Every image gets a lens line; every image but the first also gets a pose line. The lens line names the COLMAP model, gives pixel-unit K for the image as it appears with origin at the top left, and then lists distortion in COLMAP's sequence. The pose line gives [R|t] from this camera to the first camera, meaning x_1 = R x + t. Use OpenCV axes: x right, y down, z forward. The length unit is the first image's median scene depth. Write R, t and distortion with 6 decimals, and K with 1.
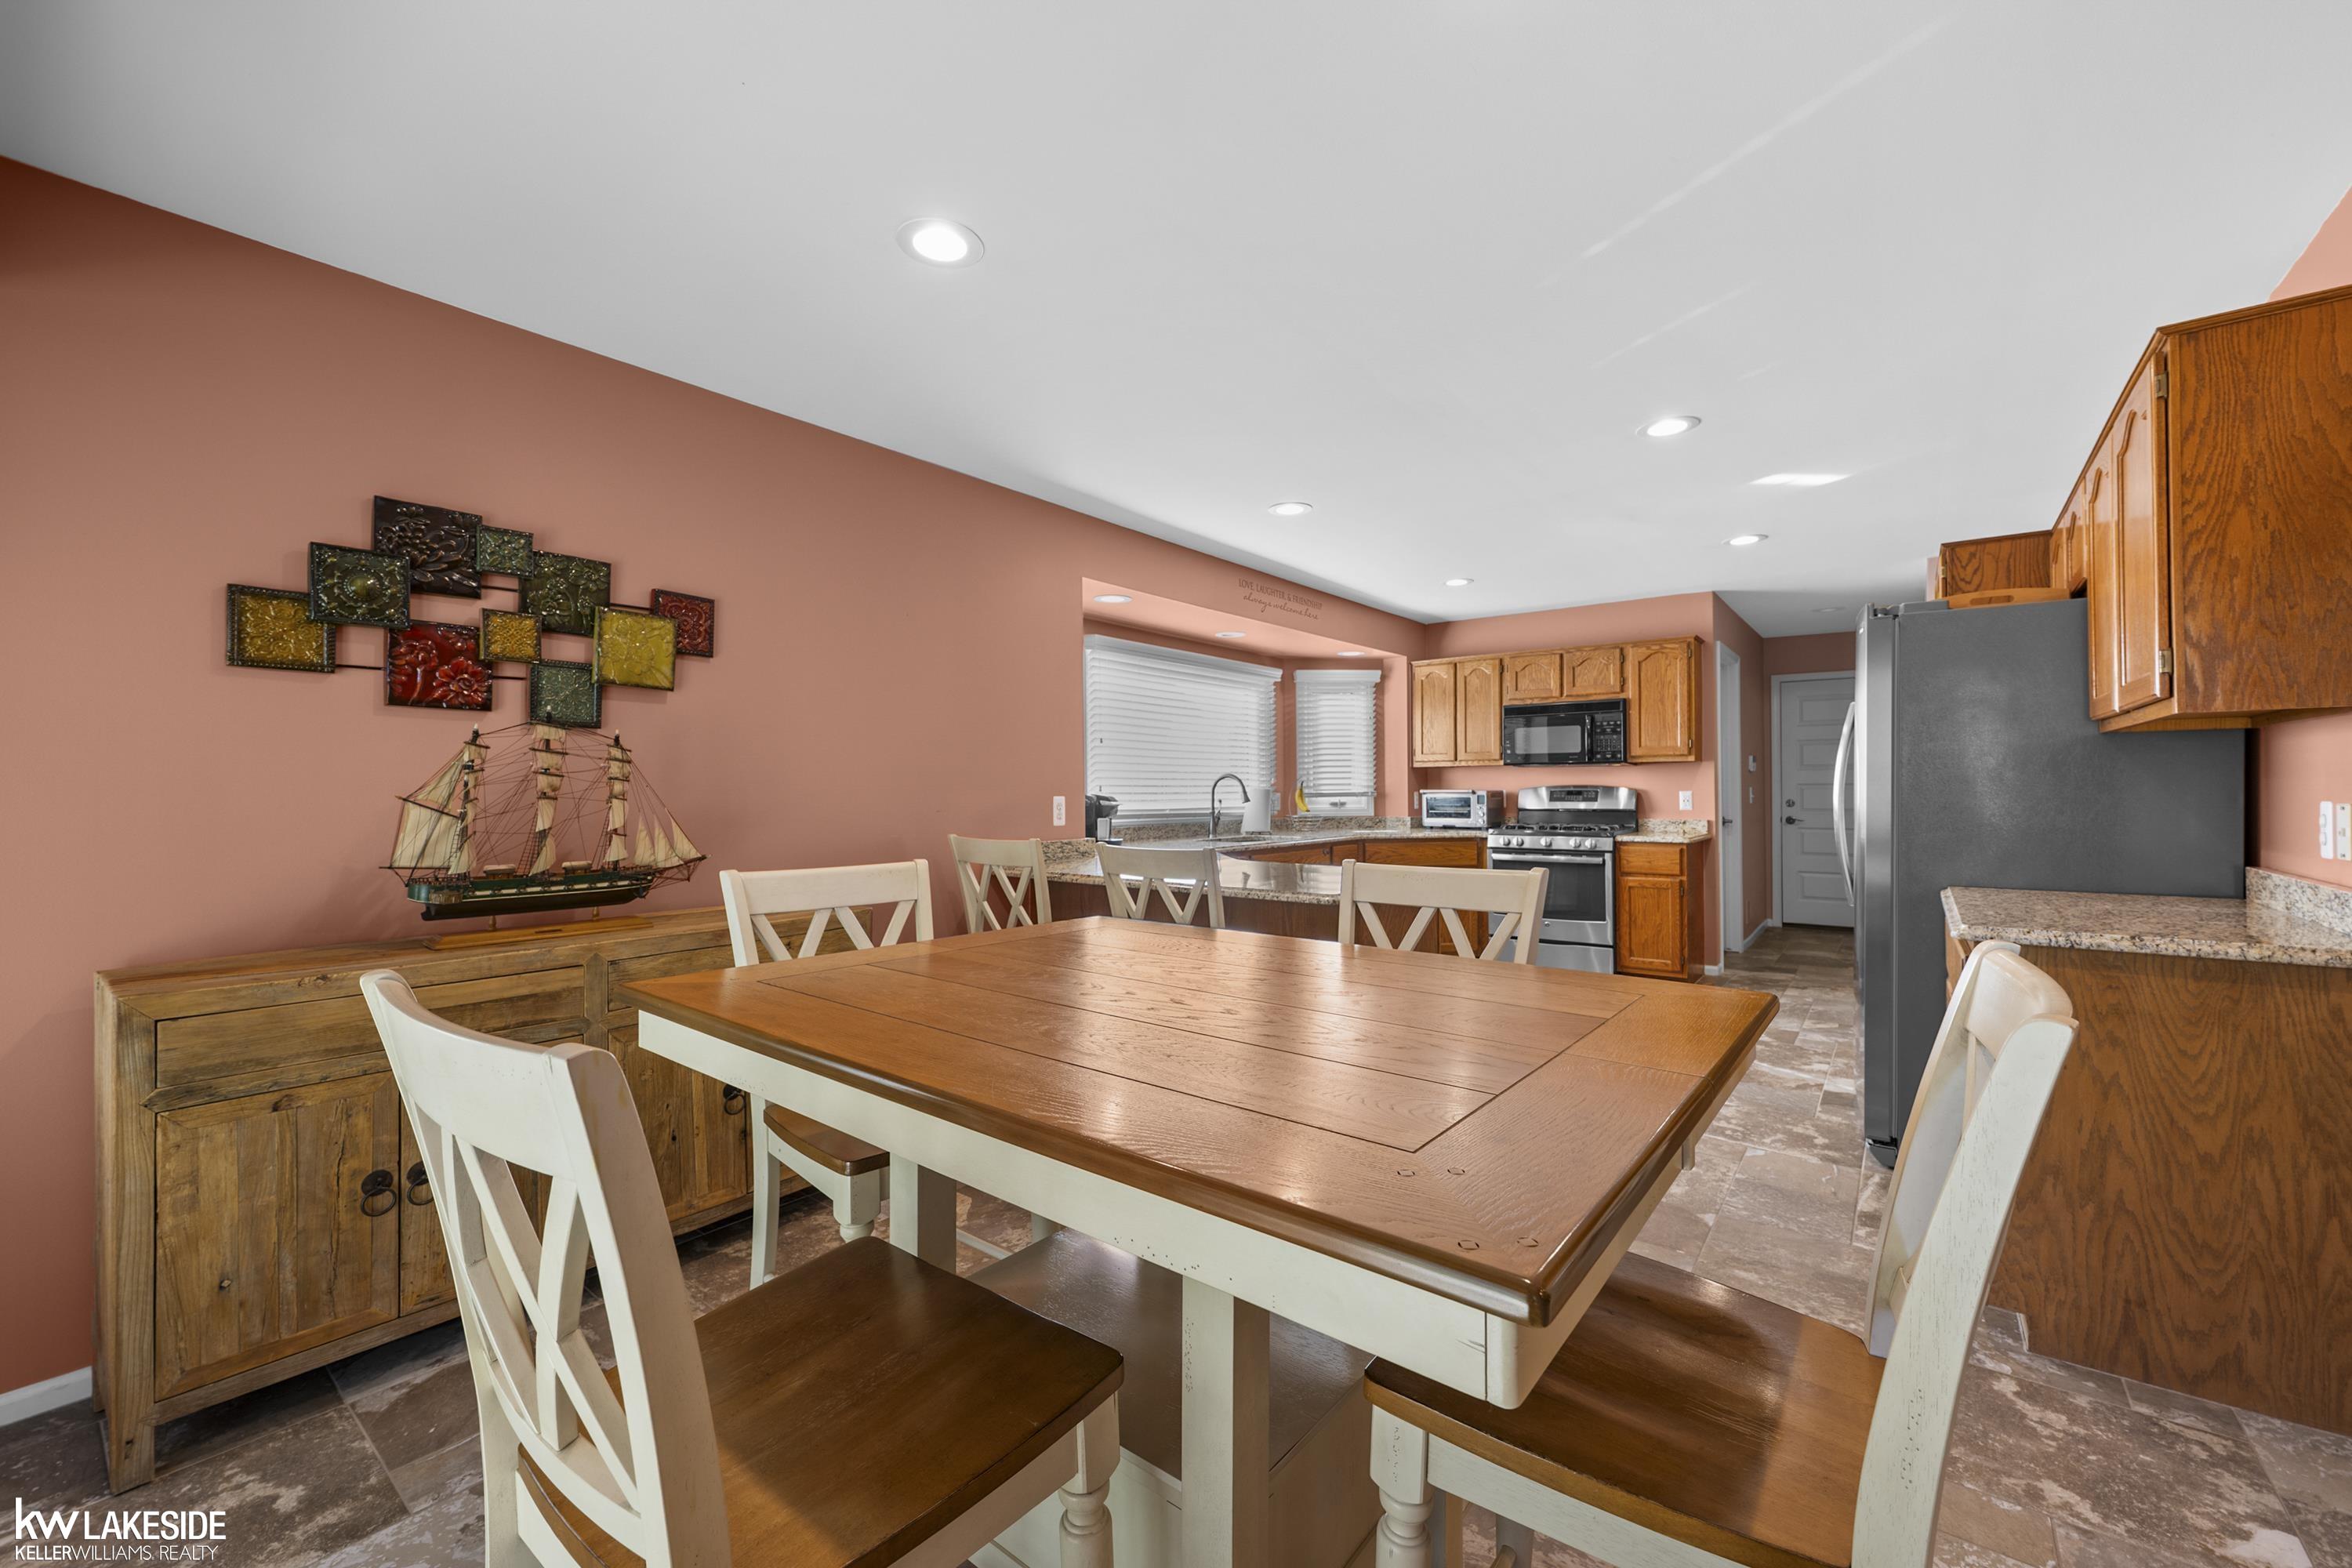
lens RADIAL K [[948.6, 0, 1168.6], [0, 948.6, 780.6], [0, 0, 1]] dist [-0.000417, 0.000401]
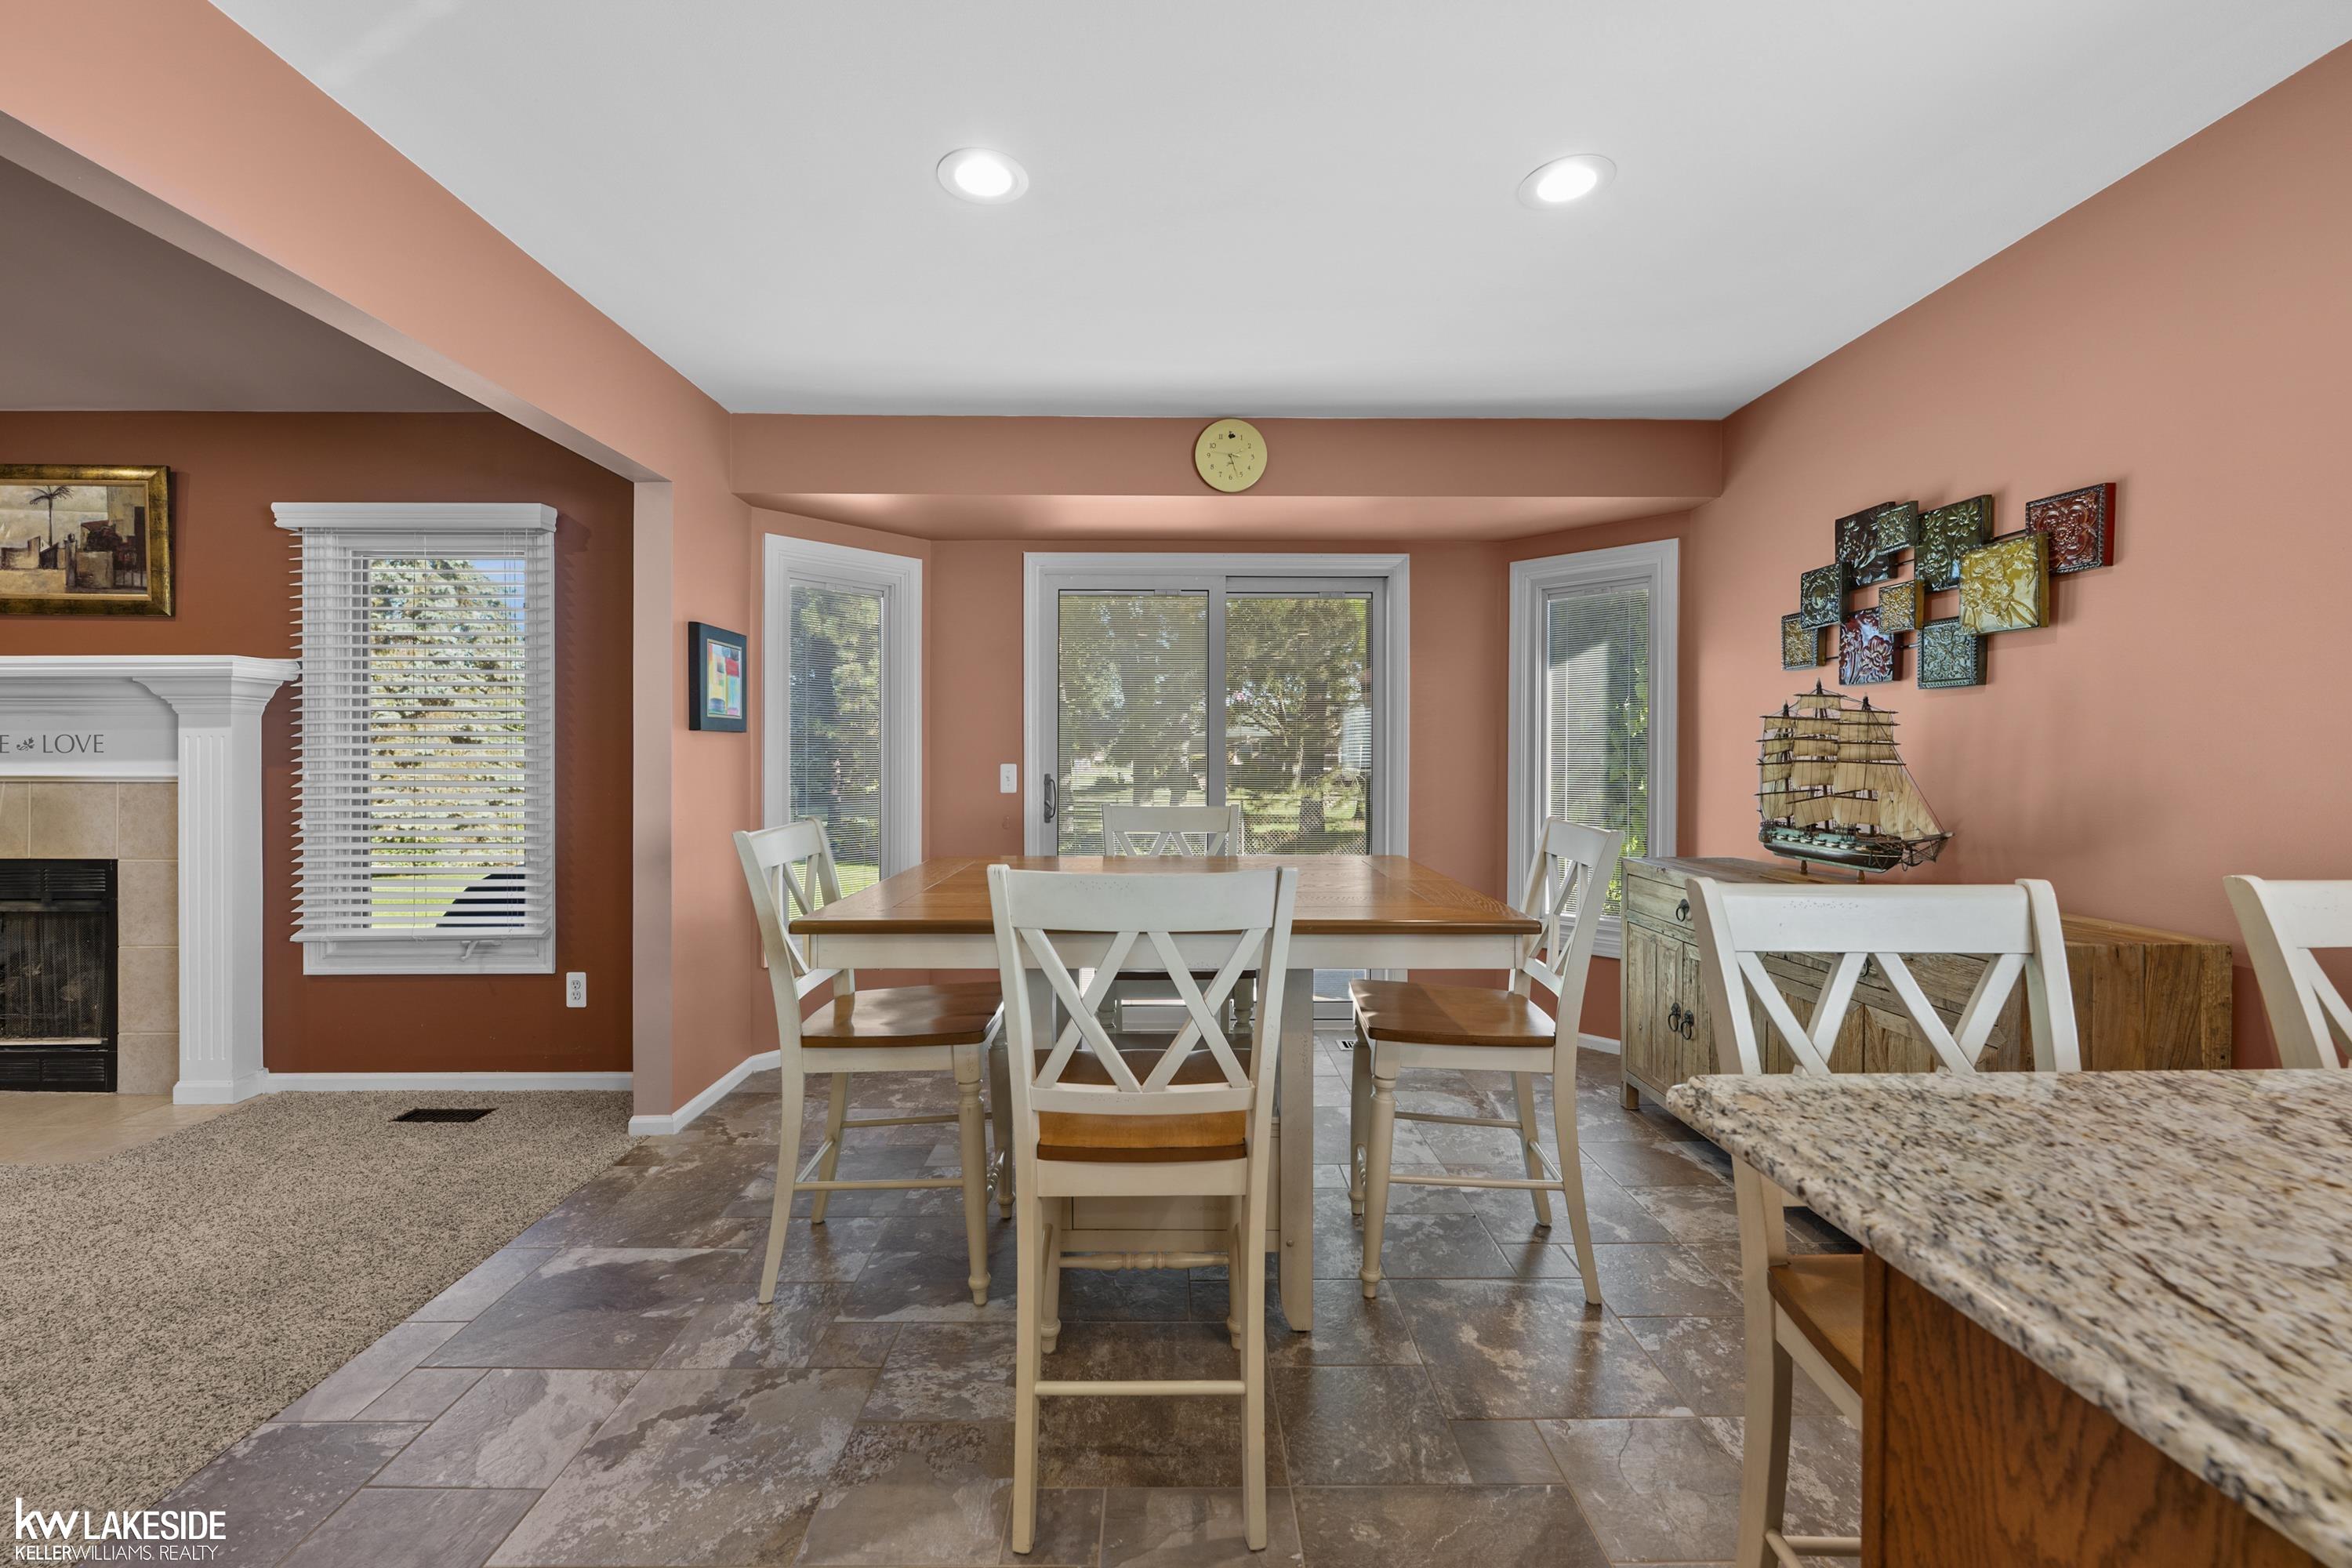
lens RADIAL K [[948.6, 0, 1174.6], [0, 948.6, 768.2], [0, 0, 1]] dist [-0.000417, 0.000401]
pose [[-0.782472, 0.009134, -0.622619, 0.469407], [0.001075, 0.999911, 0.013317, 0.005085], [0.622685, 0.009751, -0.782412, 1.101364]]
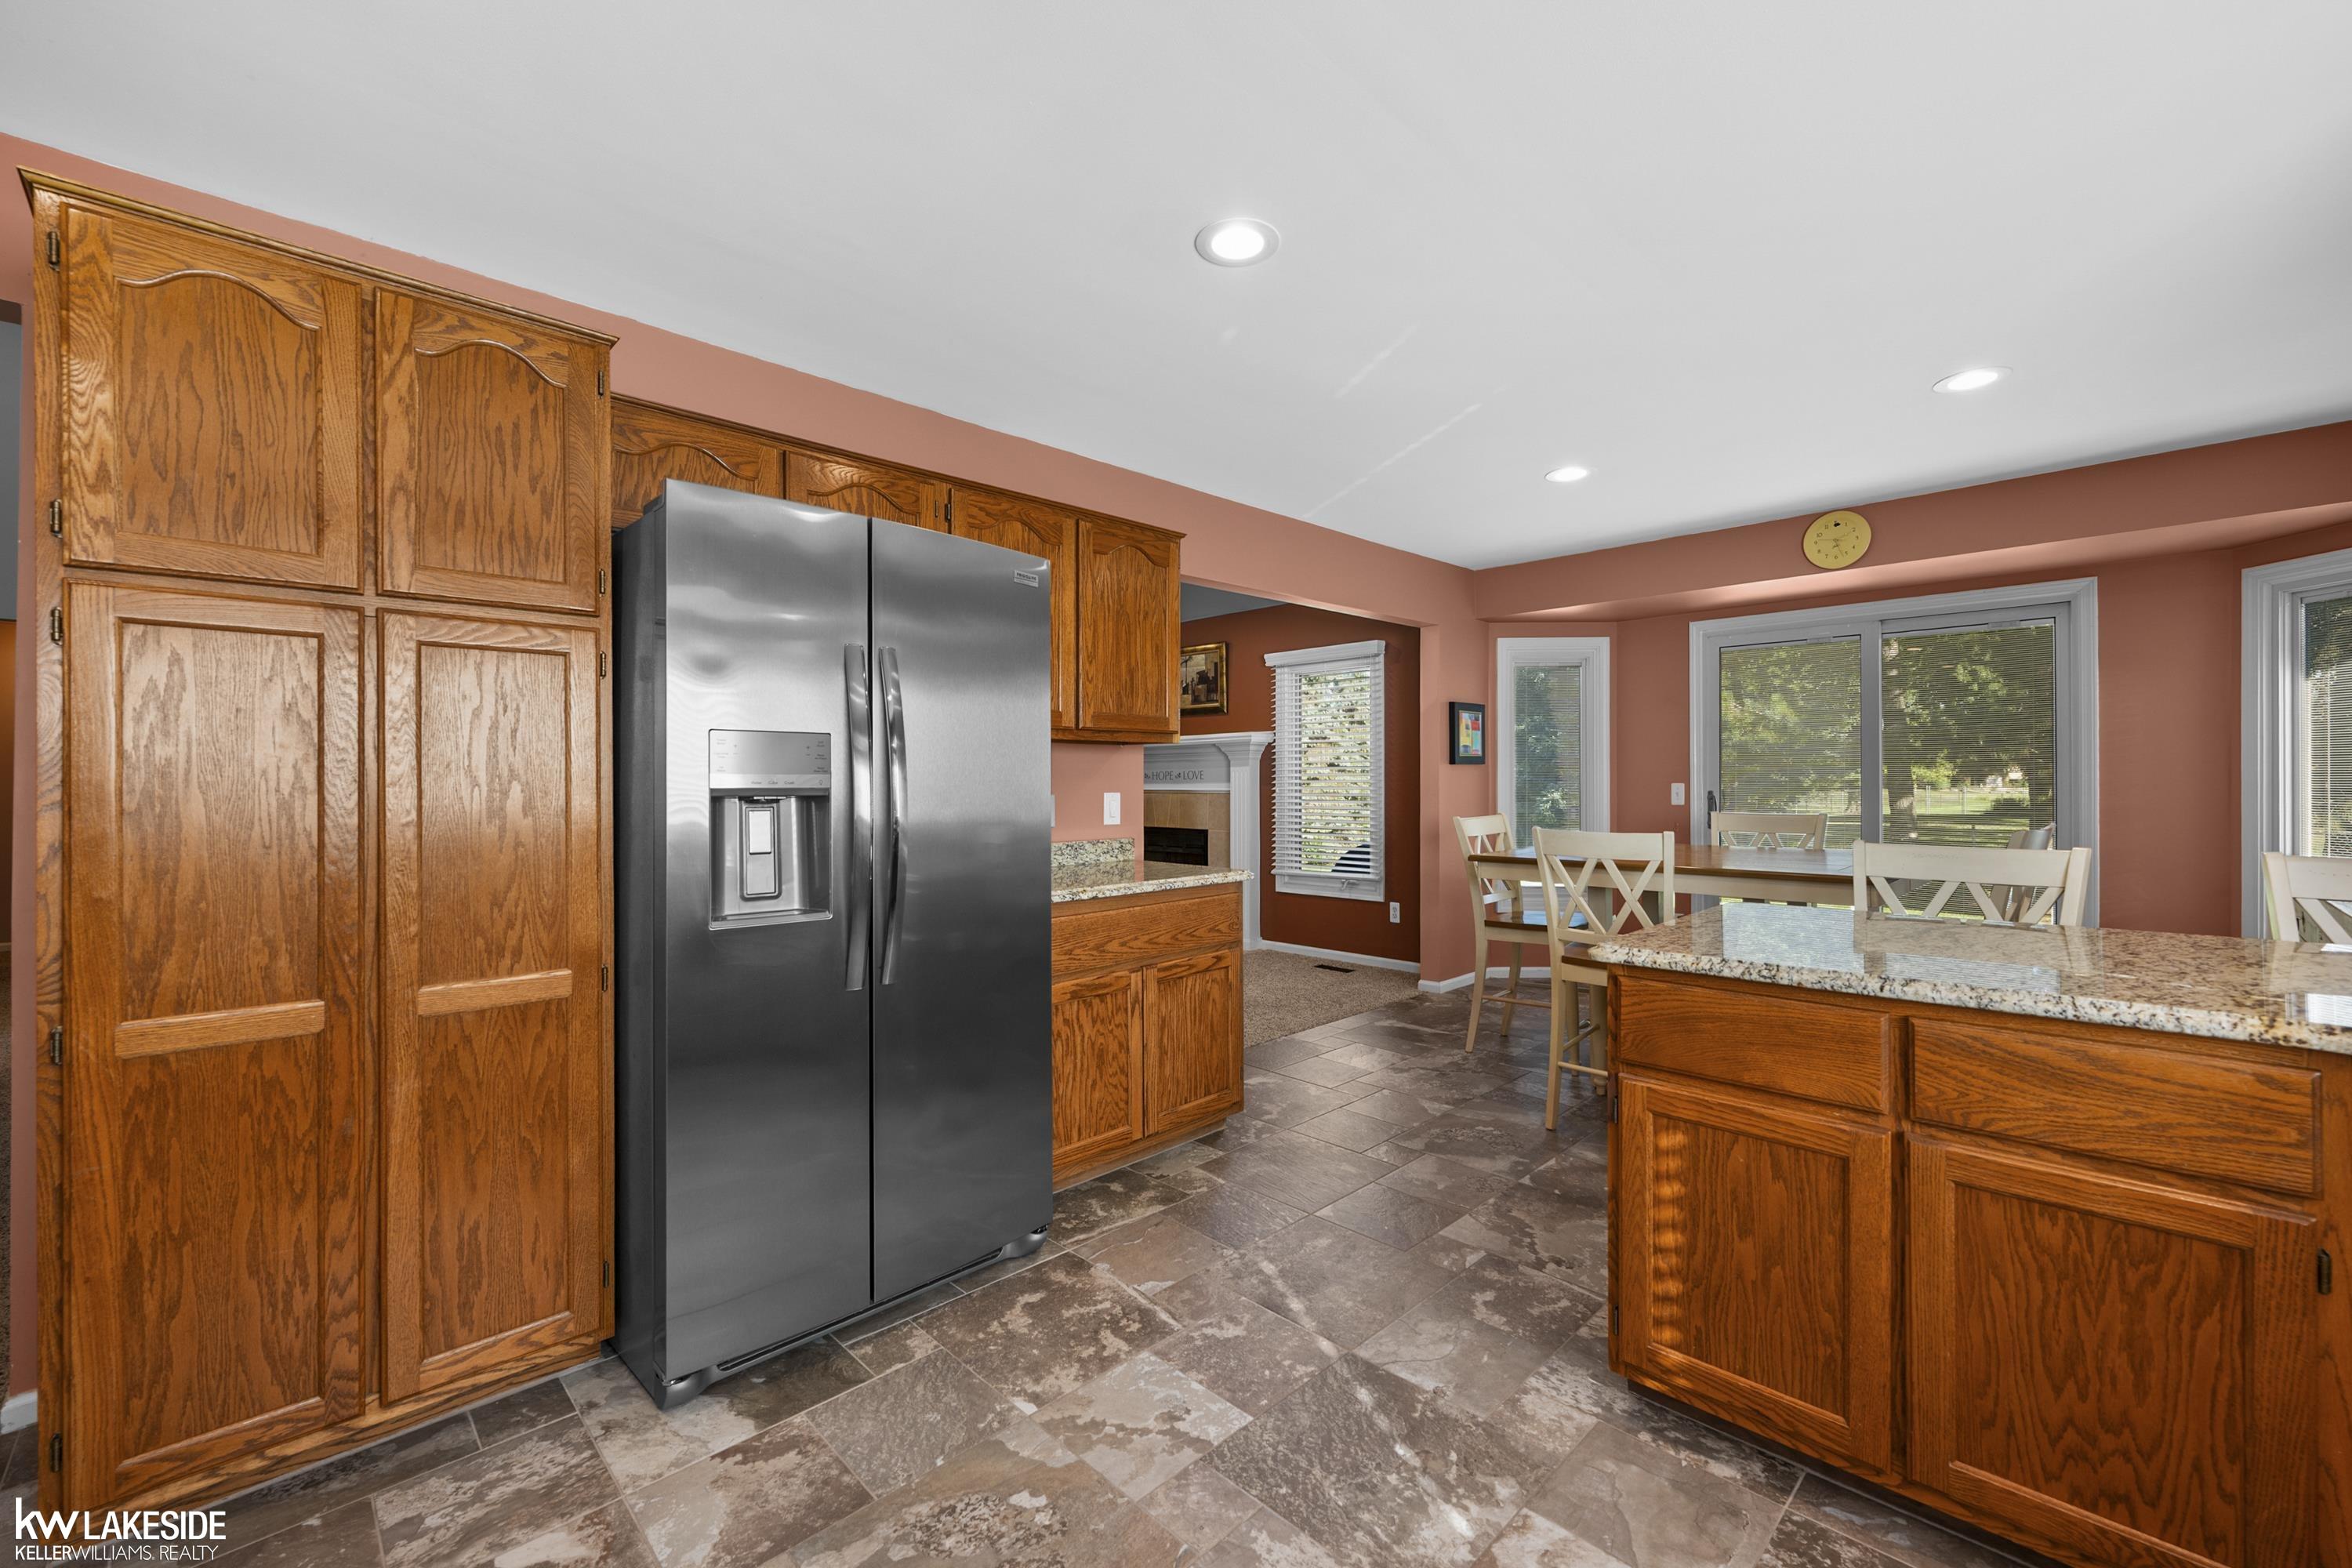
lens RADIAL K [[948.6, 0, 1174.3], [0, 948.6, 780.1], [0, 0, 1]] dist [-0.000417, 0.000401]
pose [[-0.990543, 0.009574, 0.136872, 0.504992], [0.009695, 0.999953, 0.000214, 0.001551], [-0.136863, 0.001539, -0.990589, 1.742882]]
